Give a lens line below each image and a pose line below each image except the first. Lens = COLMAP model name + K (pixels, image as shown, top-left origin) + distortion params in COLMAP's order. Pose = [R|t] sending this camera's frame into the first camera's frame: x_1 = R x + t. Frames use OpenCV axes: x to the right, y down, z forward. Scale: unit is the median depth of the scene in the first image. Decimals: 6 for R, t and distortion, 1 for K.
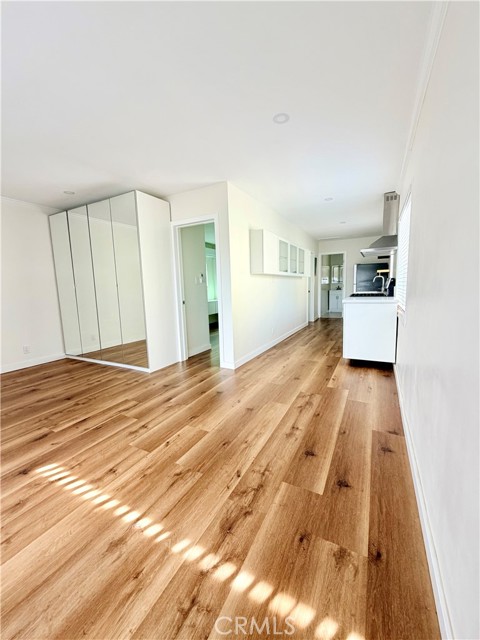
lens RADIAL K [[255.8, 0, 241.7], [0, 255.8, 319.3], [0, 0, 1]] dist [-0.001415, 0.000054]
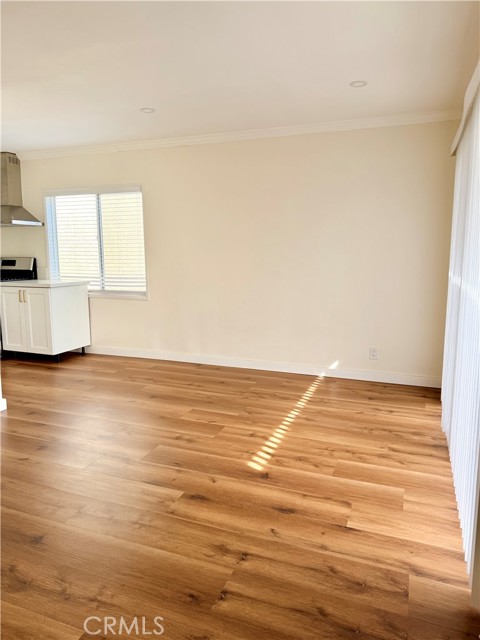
lens RADIAL K [[449.6, 0, 241.9], [0, 449.6, 321.4], [0, 0, 1]] dist [0.070951, -0.095502]
pose [[-0.123179, -0.119333, 0.985184, -1.404005], [0.134356, 0.981598, 0.135697, -0.088920], [-0.983247, 0.149081, -0.104879, 0.704810]]
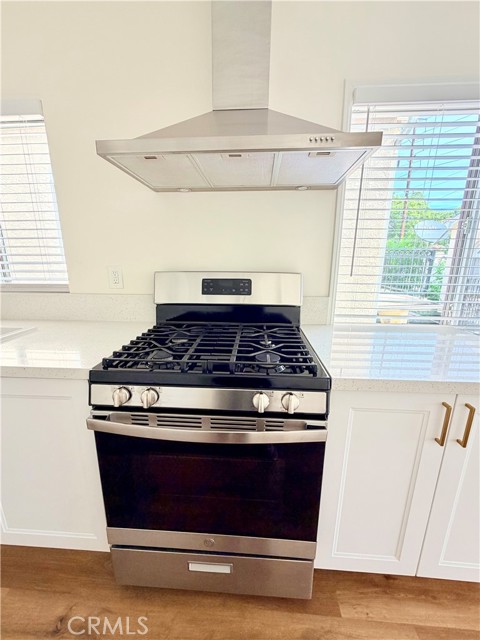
lens RADIAL K [[255.8, 0, 241.7], [0, 255.8, 319.3], [0, 0, 1]] dist [-0.001415, 0.000054]
pose [[-0.412036, -0.181841, 0.892838, 0.426090], [0.123332, 0.959735, 0.252383, -0.271128], [-0.902782, 0.214106, -0.373019, 1.674058]]
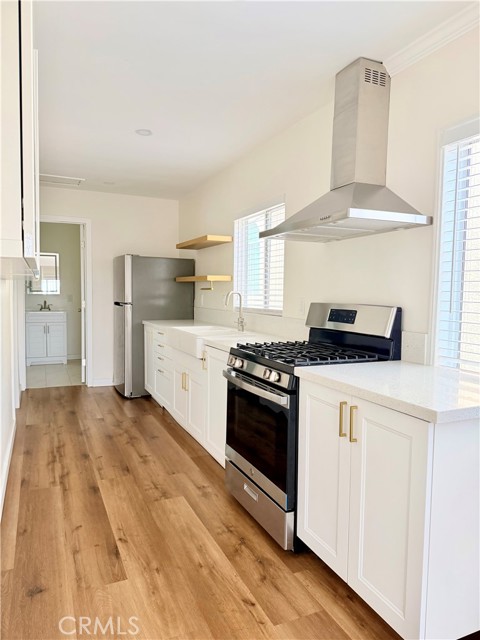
lens RADIAL K [[448.4, 0, 236.8], [0, 448.4, 320.3], [0, 0, 1]] dist [0.081518, -0.150006]
pose [[0.621389, -0.015843, 0.783342, -0.026183], [0.071790, 0.996741, -0.036789, -0.186844], [-0.780206, 0.079096, 0.620501, 1.099451]]
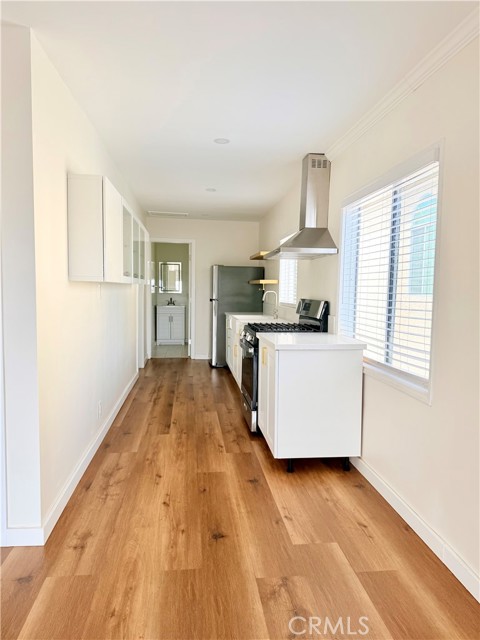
lens RADIAL K [[449.6, 0, 241.9], [0, 449.6, 321.4], [0, 0, 1]] dist [0.070951, -0.095502]
pose [[0.822229, -0.001366, 0.569155, -0.206863], [0.035687, 0.998153, -0.049159, -0.096869], [-0.568037, 0.060731, 0.820759, 0.381030]]
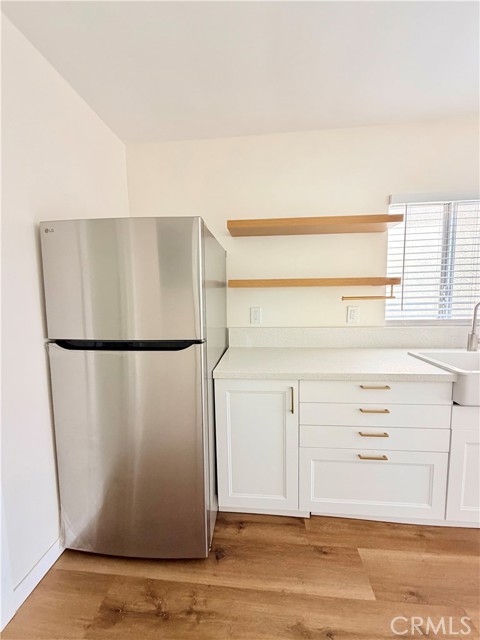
lens RADIAL K [[255.1, 0, 240.1], [0, 255.1, 317.1], [0, 0, 1]] dist [-0.006434, 0.000243]
pose [[-0.375982, -0.041933, 0.925678, 0.709337], [0.148485, 0.983340, 0.104855, -0.431732], [-0.914653, 0.176873, -0.363491, 2.677486]]
